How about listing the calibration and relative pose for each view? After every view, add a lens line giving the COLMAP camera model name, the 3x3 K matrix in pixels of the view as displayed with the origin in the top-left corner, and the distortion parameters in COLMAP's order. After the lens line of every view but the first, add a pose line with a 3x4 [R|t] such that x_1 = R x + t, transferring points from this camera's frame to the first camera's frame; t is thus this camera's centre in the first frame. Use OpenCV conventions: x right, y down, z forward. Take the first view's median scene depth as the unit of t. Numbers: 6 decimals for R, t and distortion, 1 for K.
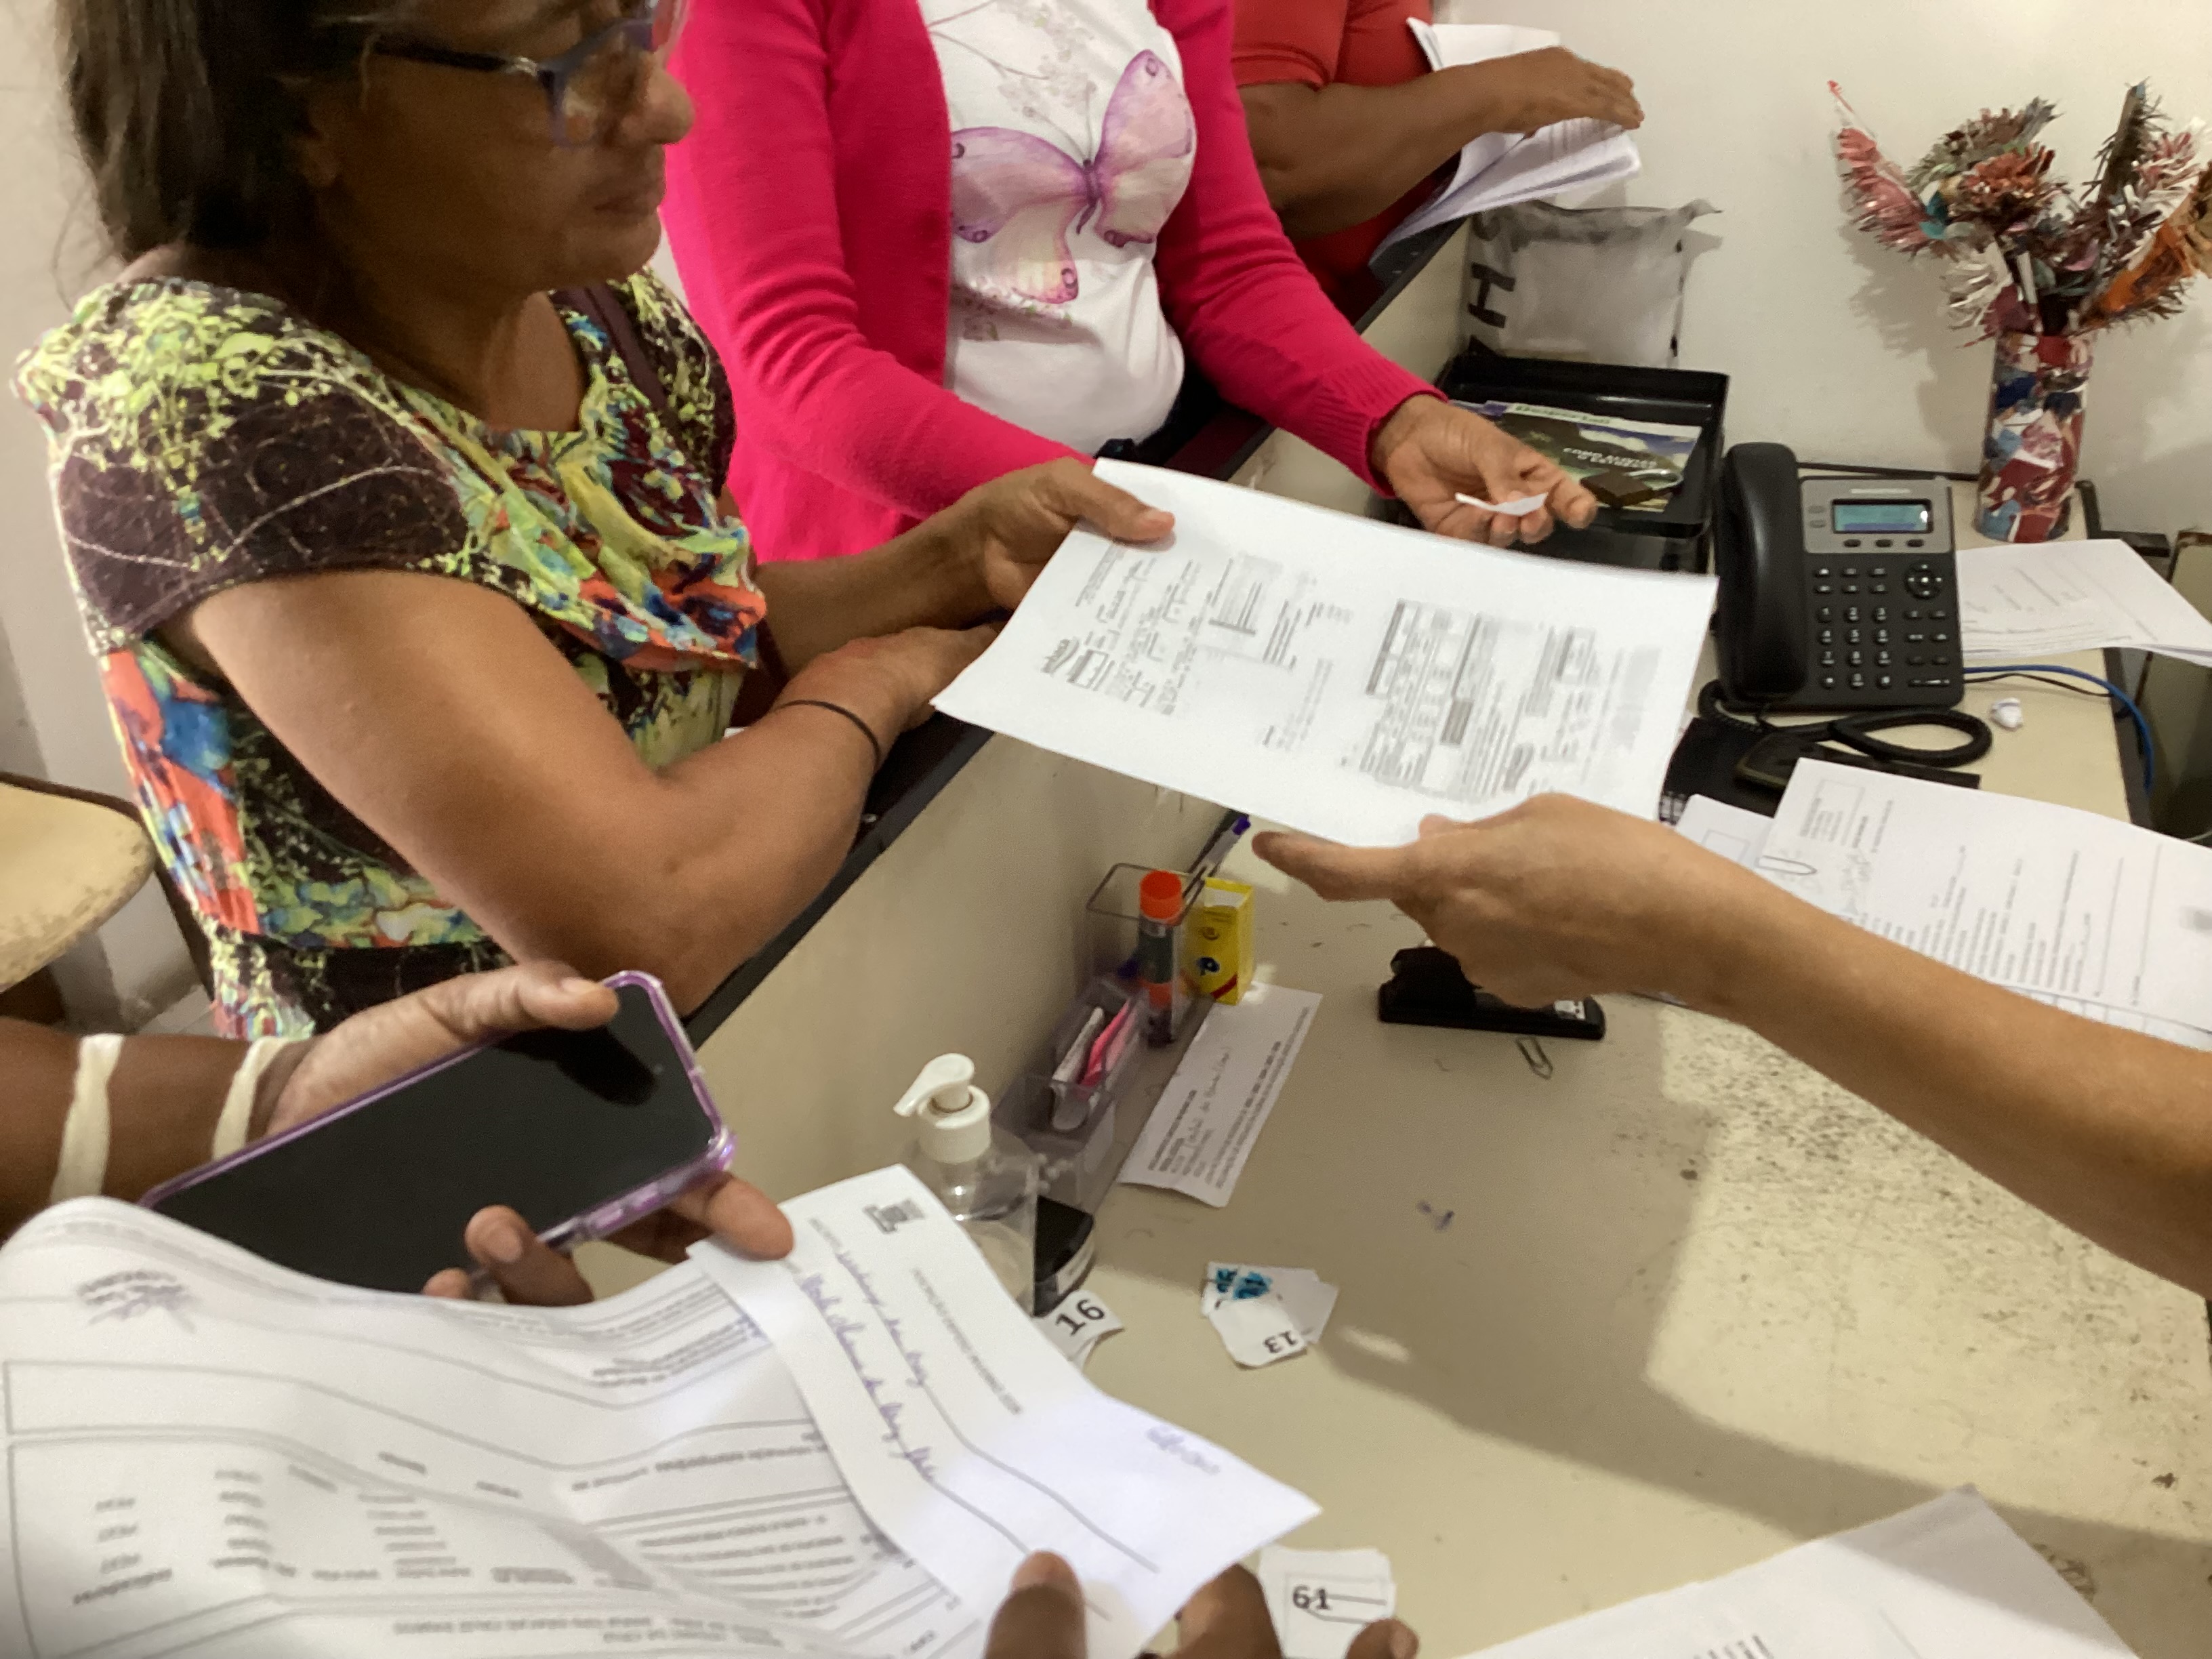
lens RADIAL K [[2001.3, 0, 1106.0], [0, 2001.3, 829.5], [0, 0, 1]] dist [-0.165976, 0.011487]
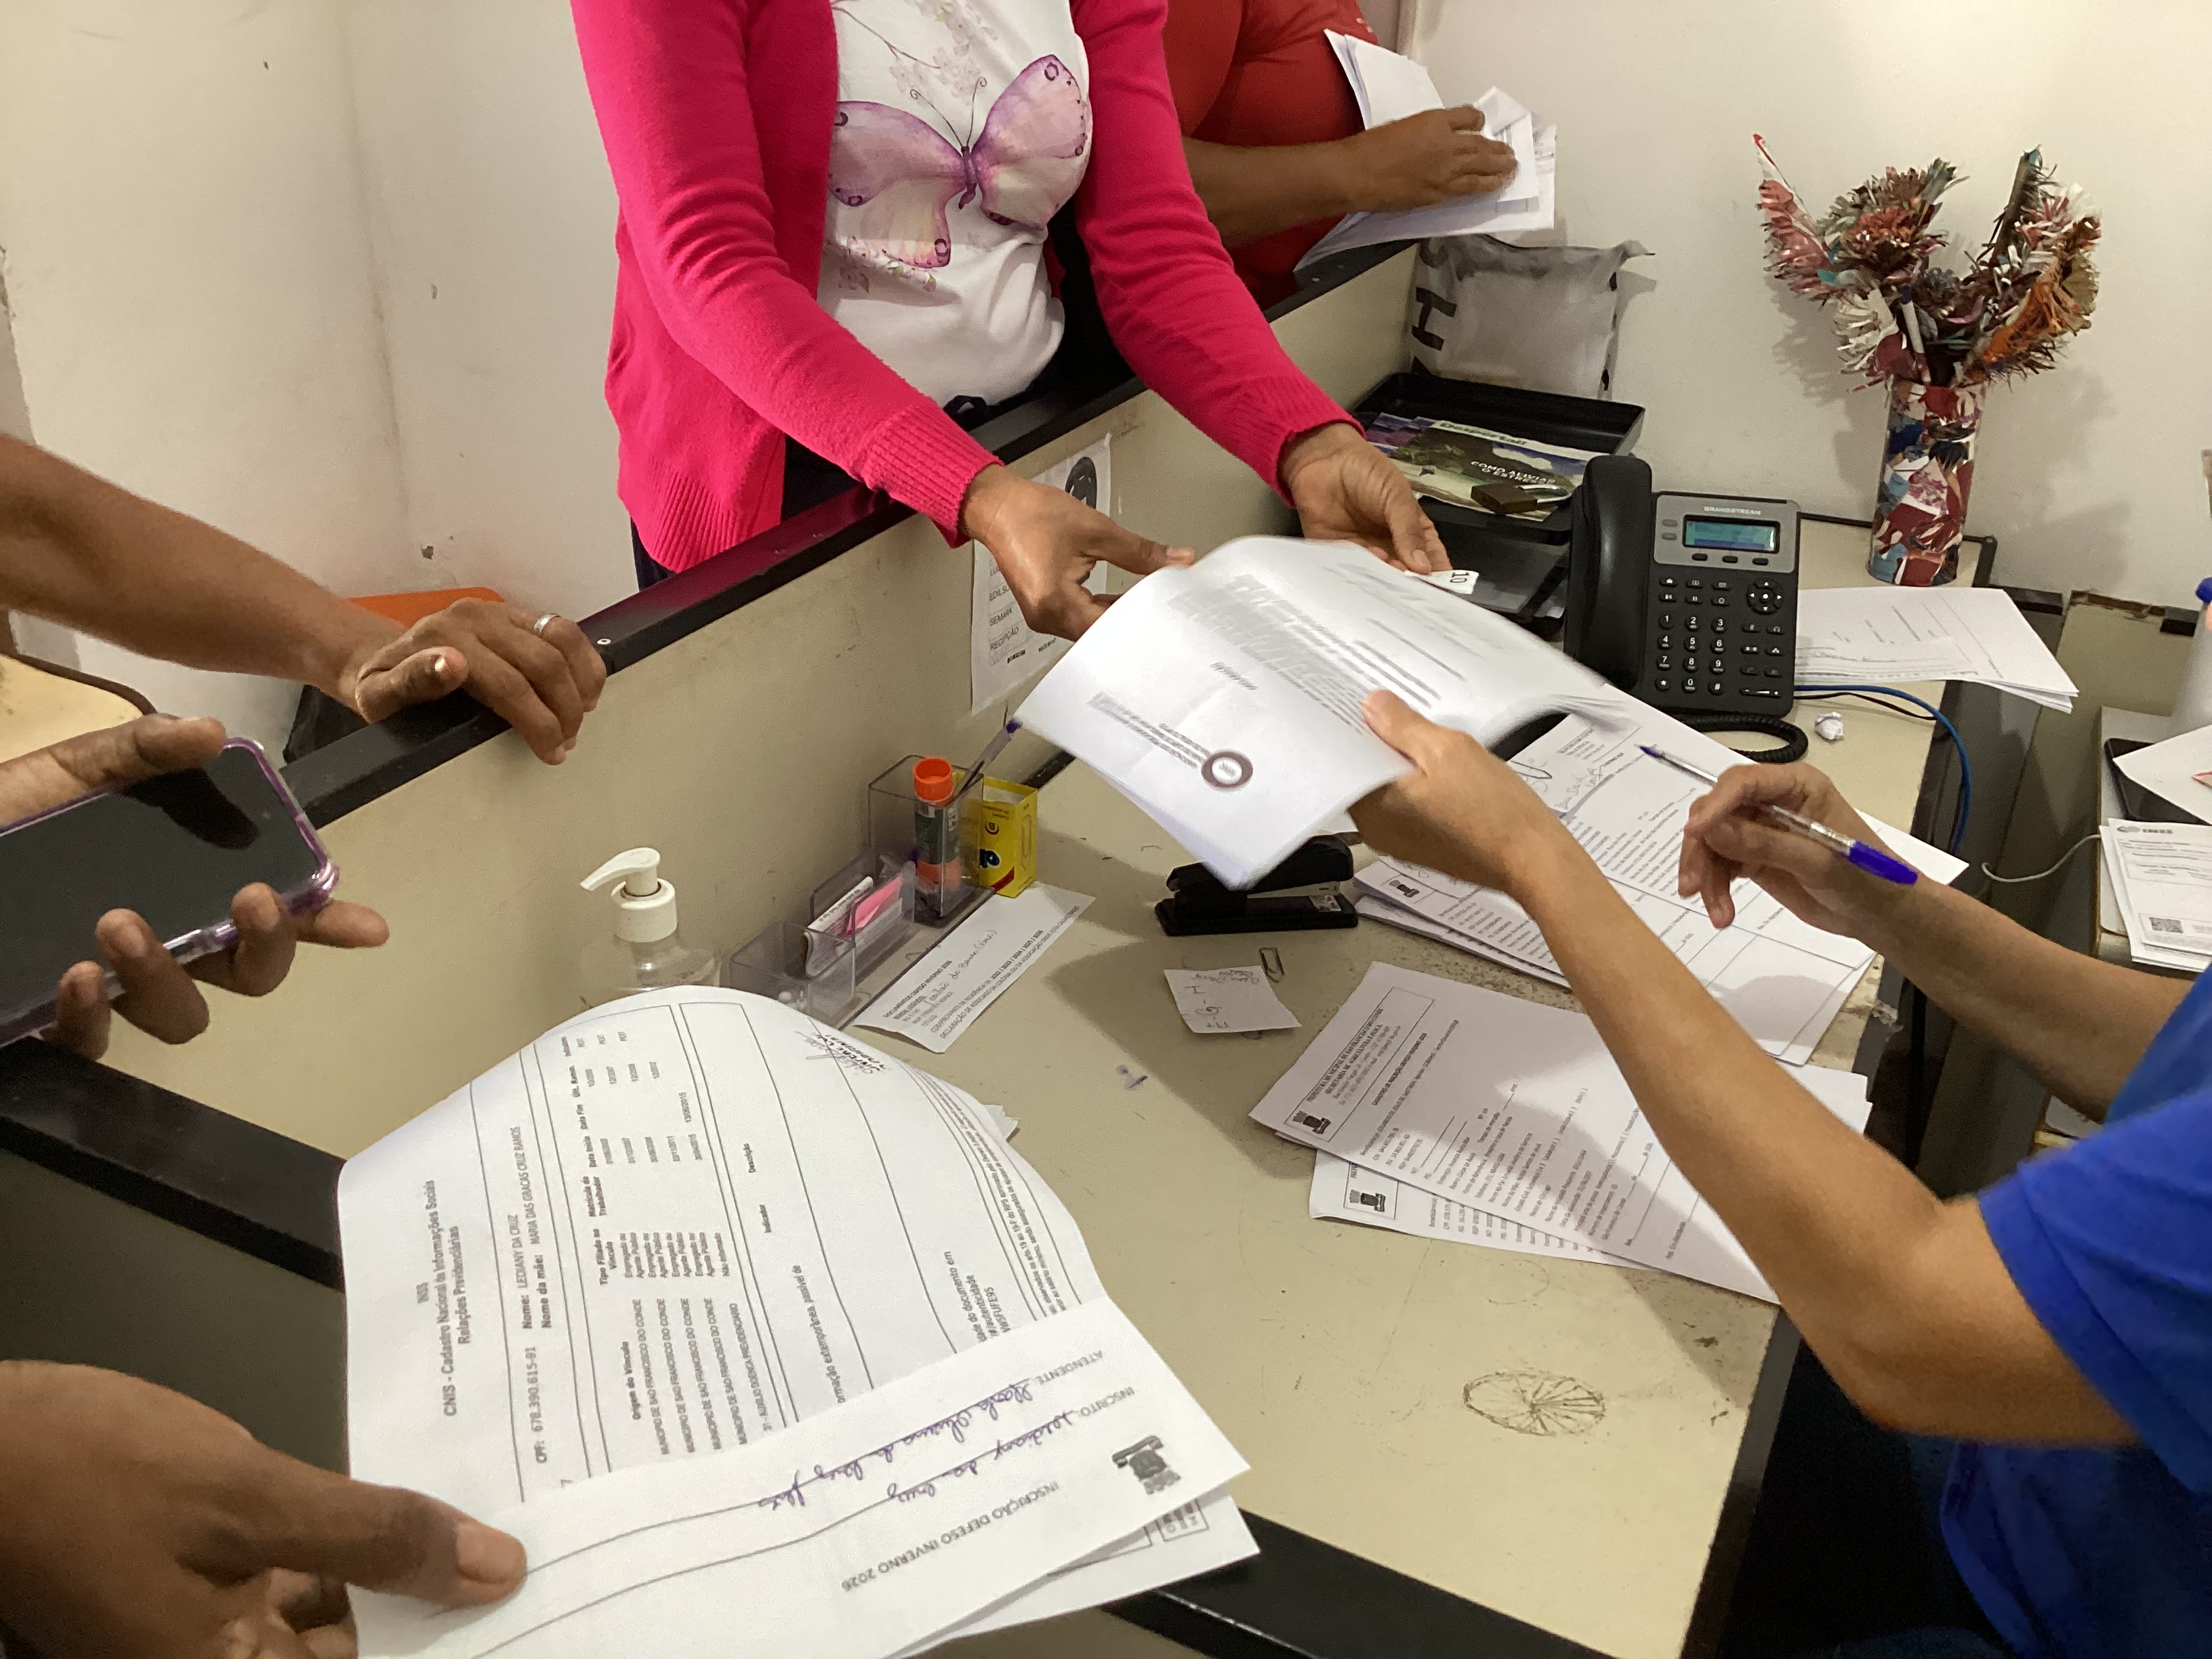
lens RADIAL K [[1990.9, 0, 1105.3], [0, 1990.9, 922.5], [0, 0, 1]] dist [-0.168575, -0.009558]
pose [[0.994986, 0.087314, -0.048770, 0.119402], [-0.086235, 0.995990, 0.023813, 0.049483], [0.050654, -0.019488, 0.998526, -0.073761]]
